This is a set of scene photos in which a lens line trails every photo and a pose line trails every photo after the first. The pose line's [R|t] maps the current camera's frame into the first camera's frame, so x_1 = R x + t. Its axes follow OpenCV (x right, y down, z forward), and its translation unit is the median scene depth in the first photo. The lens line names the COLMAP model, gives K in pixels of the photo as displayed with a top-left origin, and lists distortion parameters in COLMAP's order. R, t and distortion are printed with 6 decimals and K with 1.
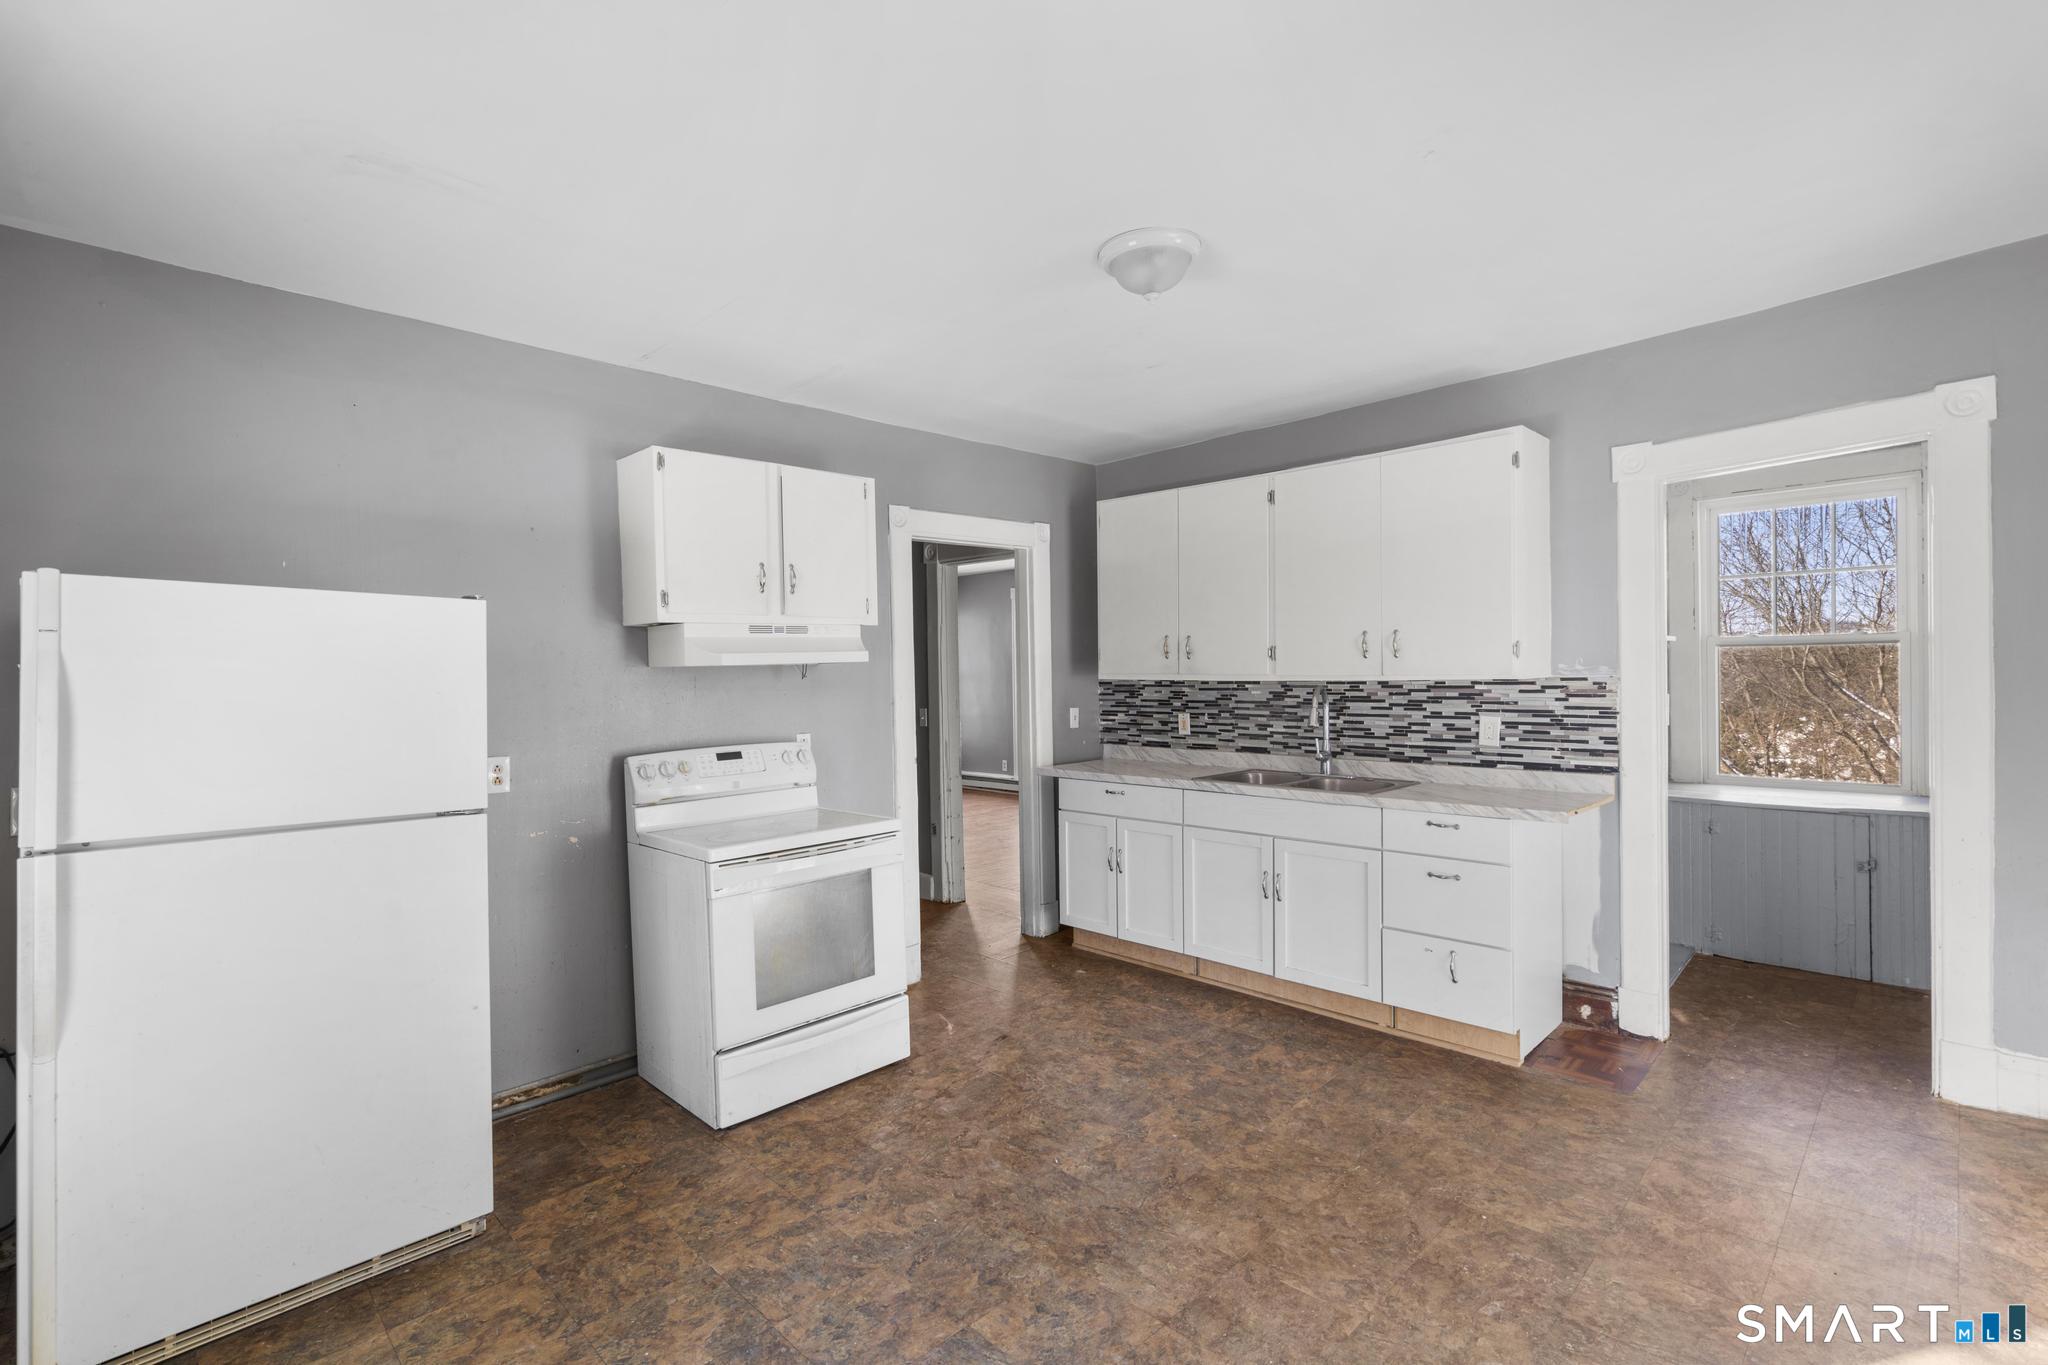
lens RADIAL K [[926.2, 0, 1013.5], [0, 926.2, 676.8], [0, 0, 1]] dist [-0.010942, 0.006425]
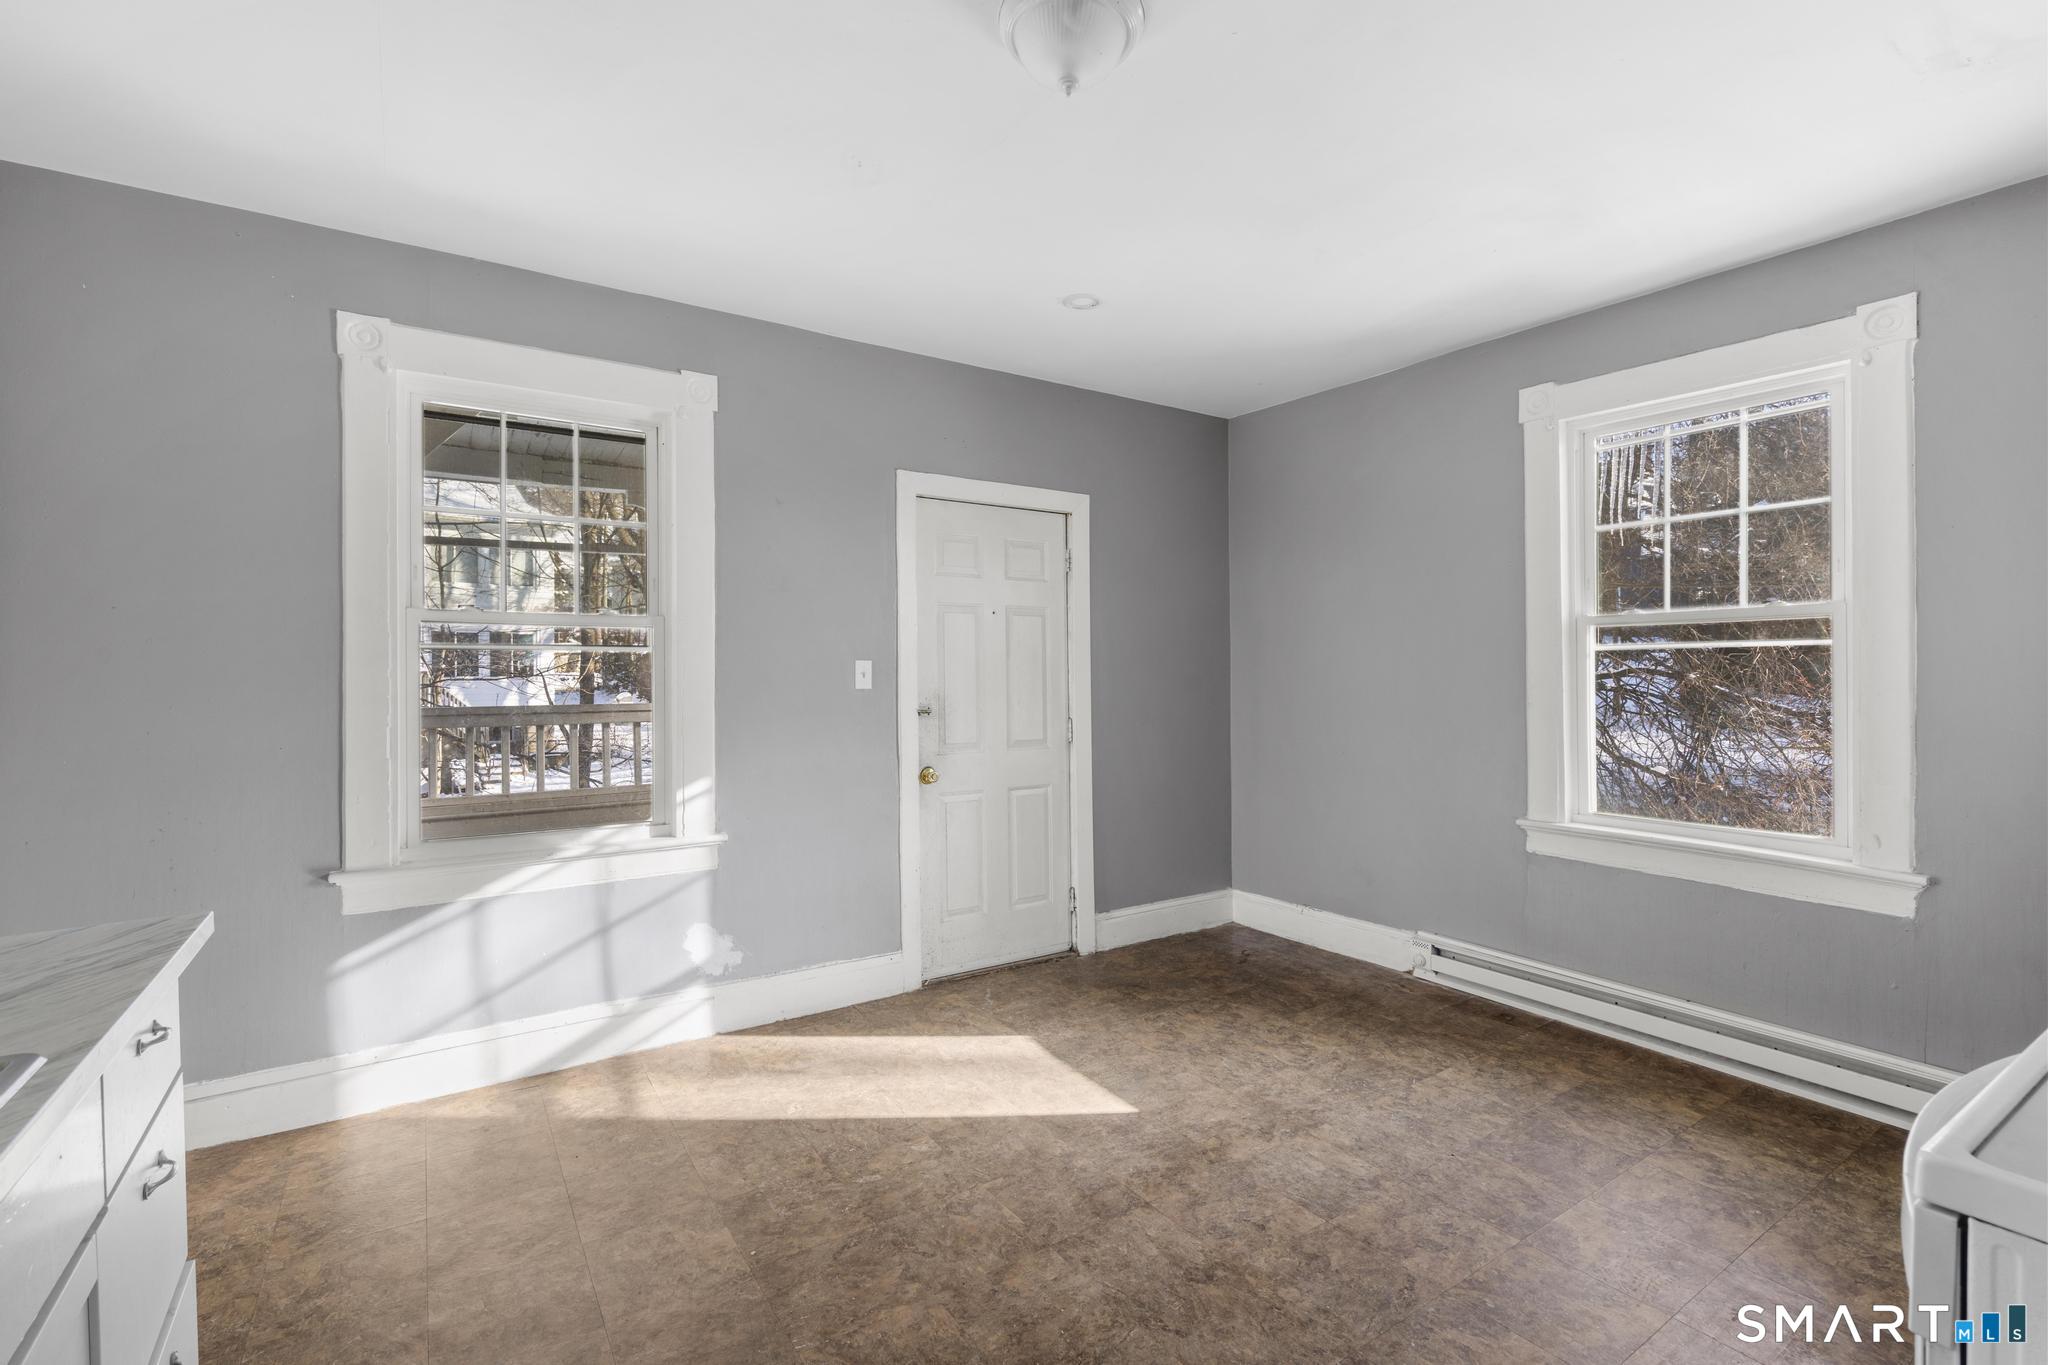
lens RADIAL K [[917.2, 0, 1007.3], [0, 917.2, 681.7], [0, 0, 1]] dist [0.000067, 0.000120]
pose [[-0.979783, 0.030334, 0.197750, 0.047918], [0.030608, 0.999530, -0.001675, 0.025585], [-0.197708, 0.004412, -0.980251, 1.145741]]
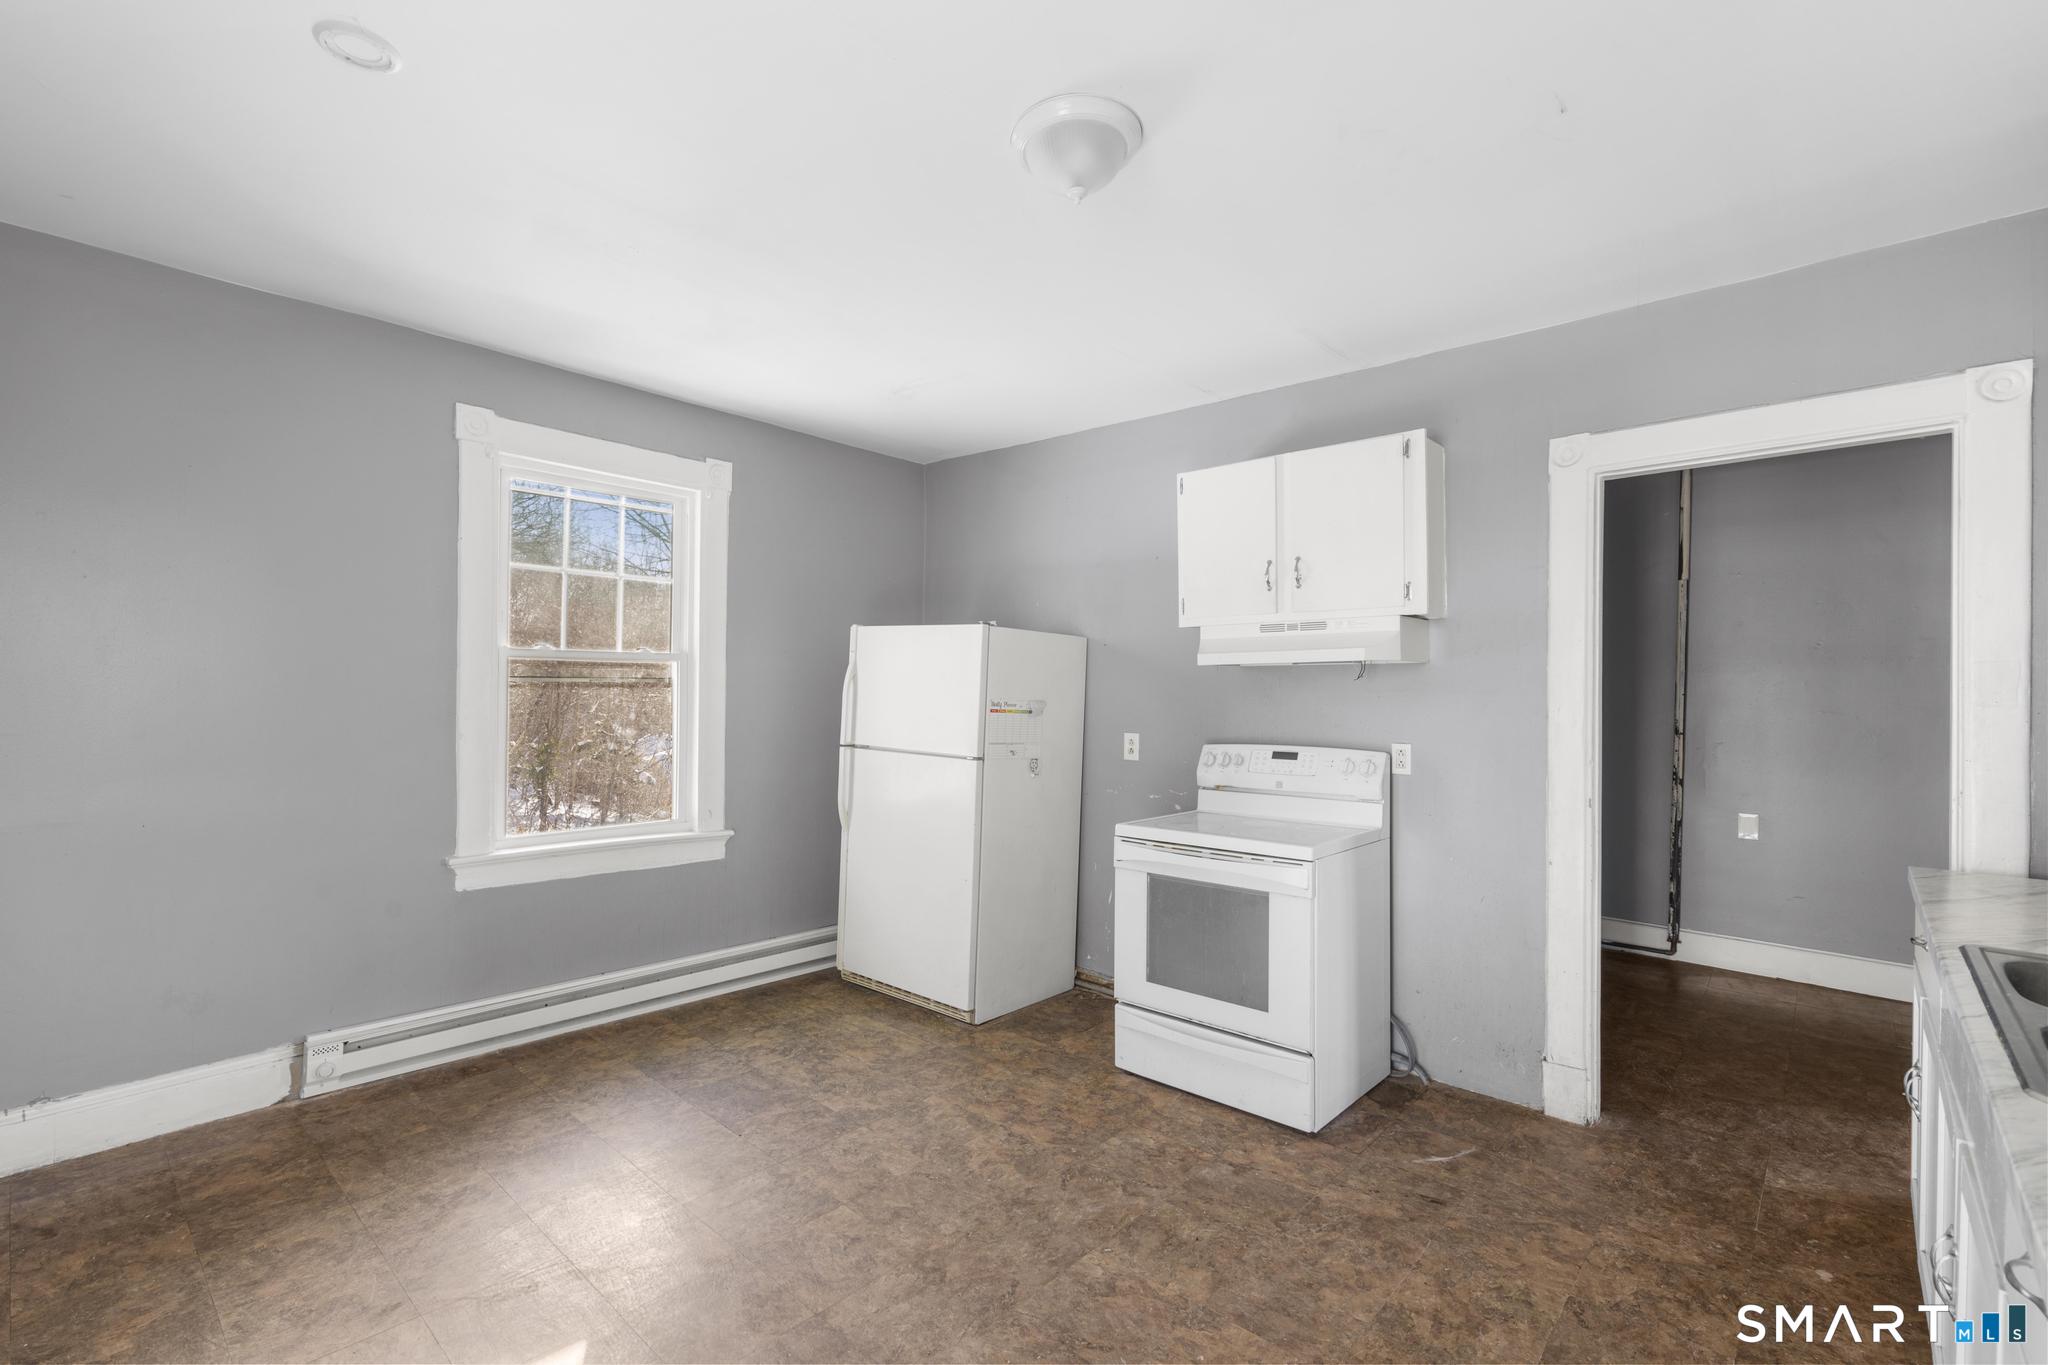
lens RADIAL K [[917.2, 0, 1007.3], [0, 917.2, 681.7], [0, 0, 1]] dist [0.000067, 0.000120]
pose [[0.049768, 0.019742, -0.998566, 0.624576], [-0.006498, 0.999790, 0.019442, -0.010653], [0.998740, 0.005521, 0.049886, 0.615540]]
